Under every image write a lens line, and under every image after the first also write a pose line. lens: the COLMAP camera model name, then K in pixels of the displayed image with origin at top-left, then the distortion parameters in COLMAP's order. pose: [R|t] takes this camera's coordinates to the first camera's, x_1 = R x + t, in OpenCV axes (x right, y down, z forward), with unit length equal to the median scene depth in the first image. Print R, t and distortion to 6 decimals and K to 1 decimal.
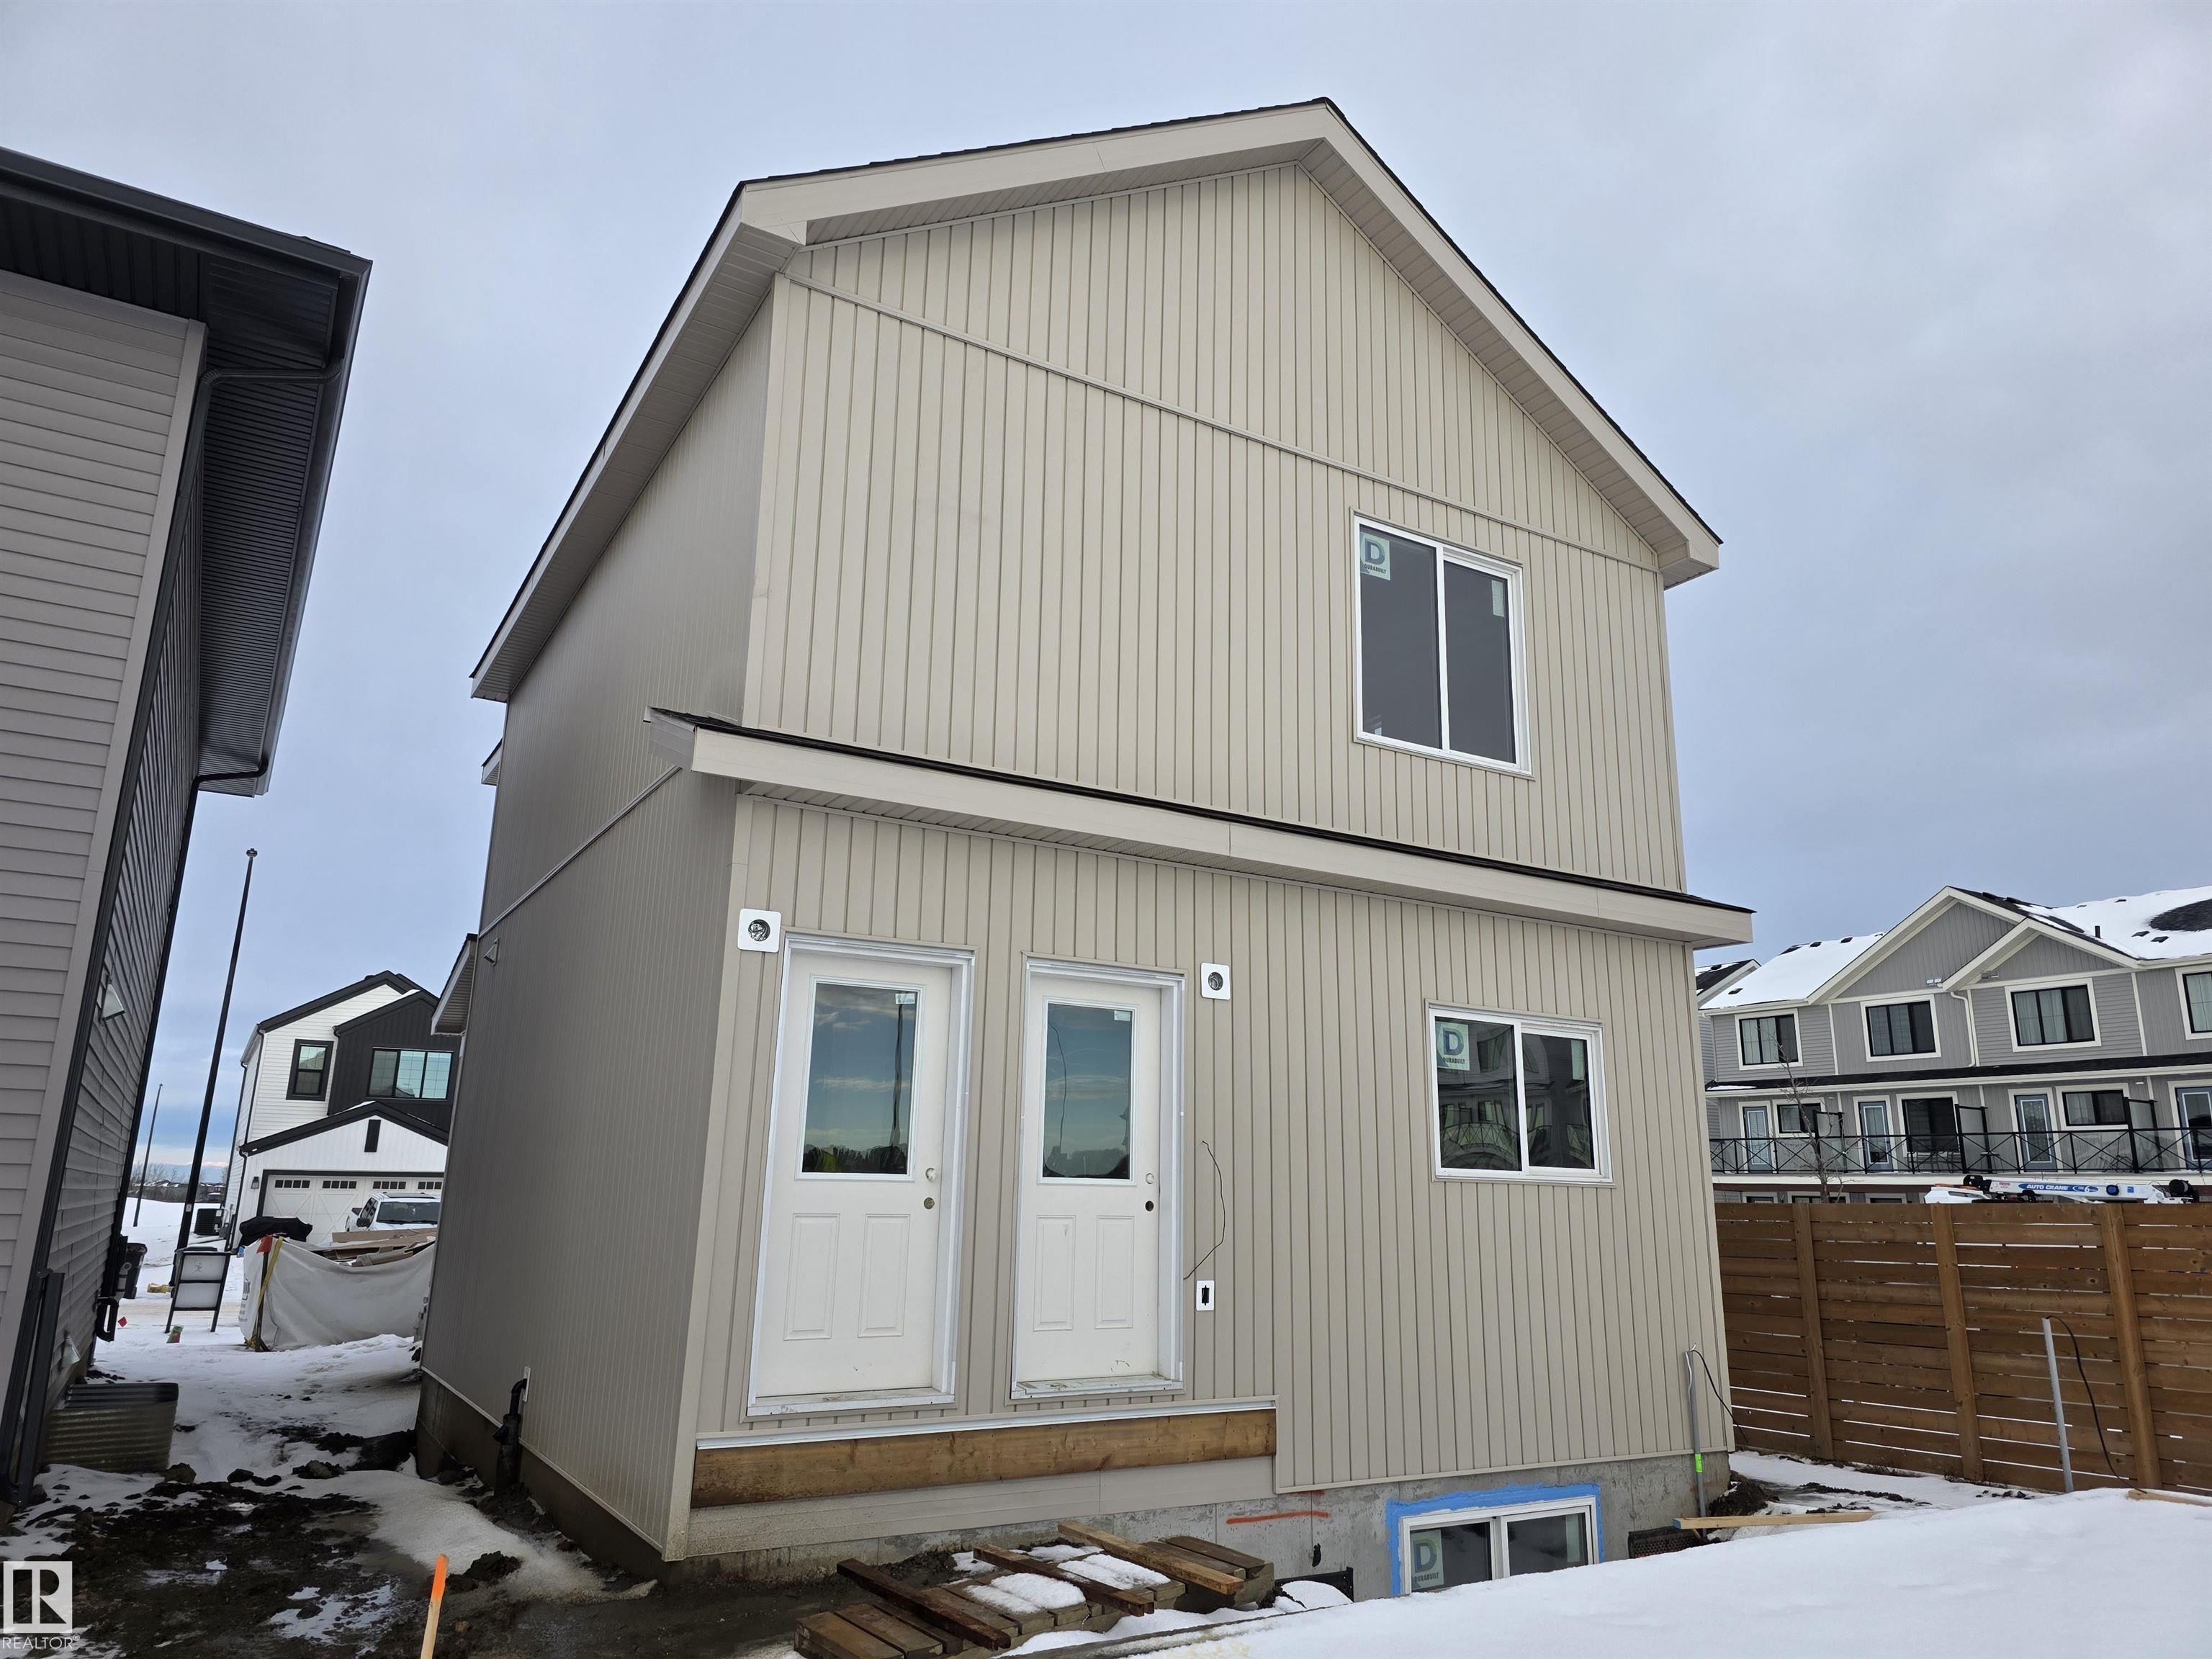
lens RADIAL K [[1465.9, 0, 1097.9], [0, 1465.9, 830.6], [0, 0, 1]] dist [0.083430, -0.097945]
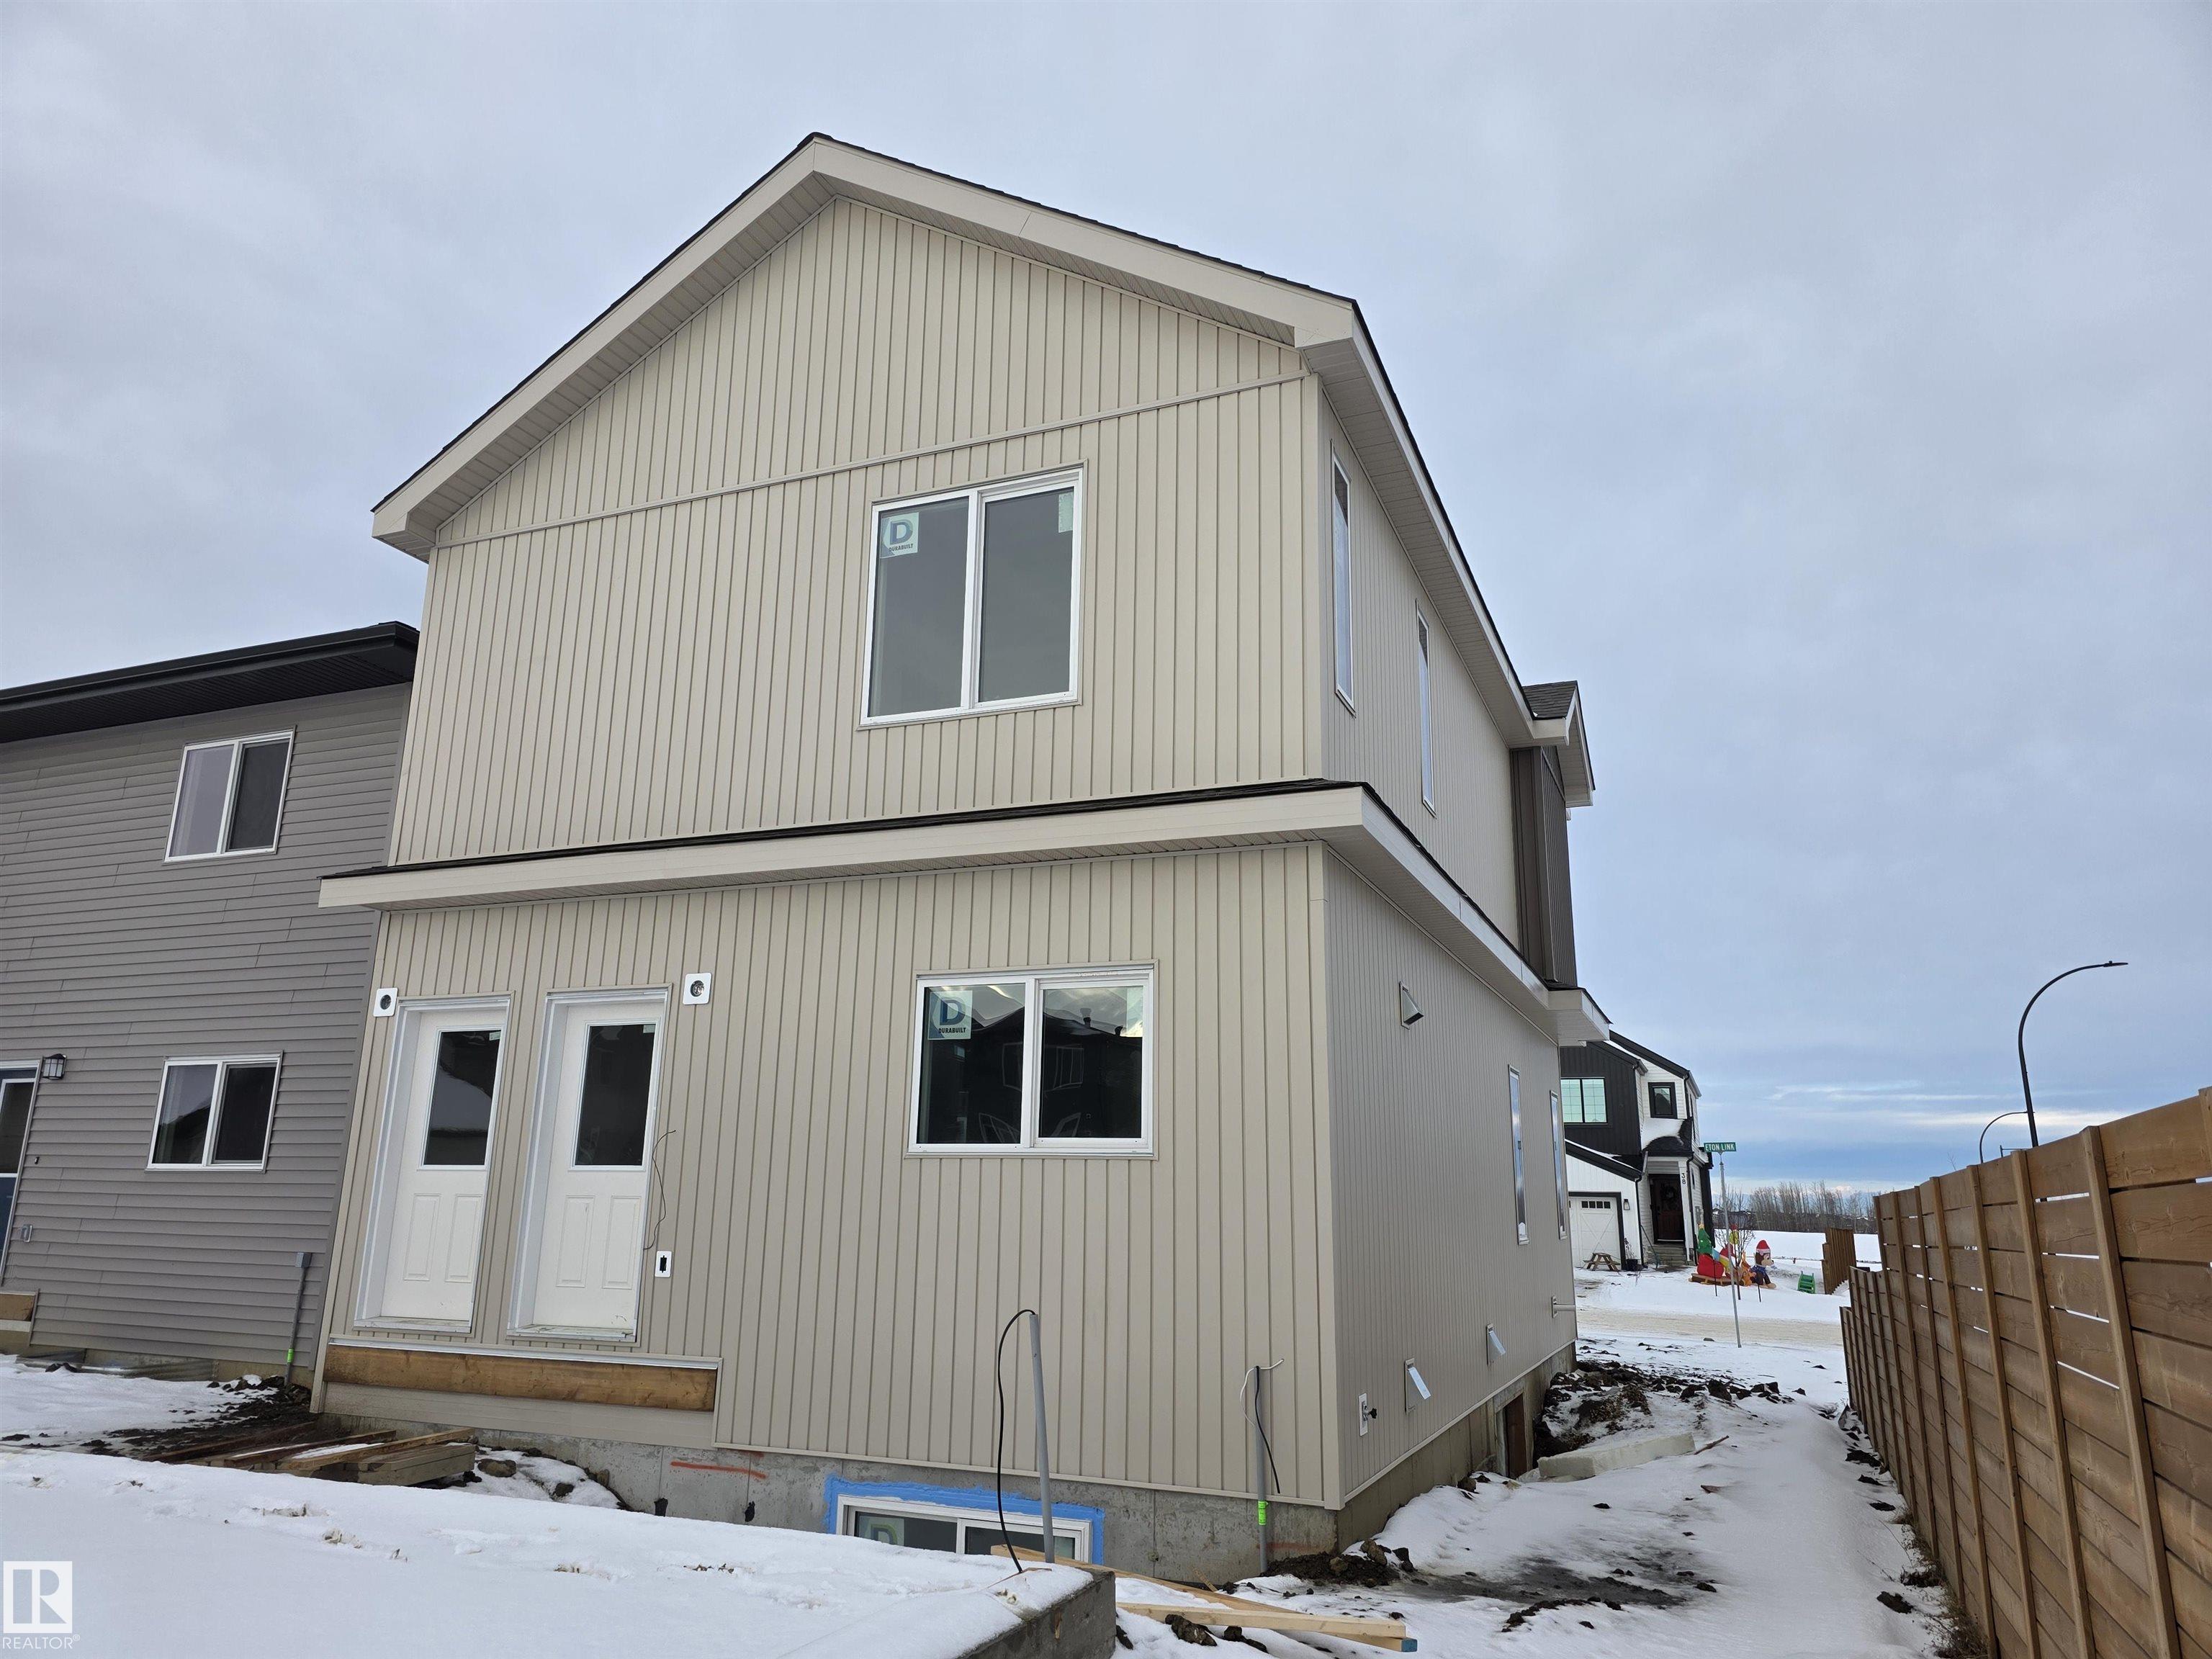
lens RADIAL K [[1465.9, 0, 1097.9], [0, 1465.9, 830.6], [0, 0, 1]] dist [0.083430, -0.097945]
pose [[0.587219, -0.203304, -0.783480, 1.174591], [0.188919, 0.975634, -0.111571, 0.169420], [0.787073, -0.082497, 0.611318, 0.559563]]
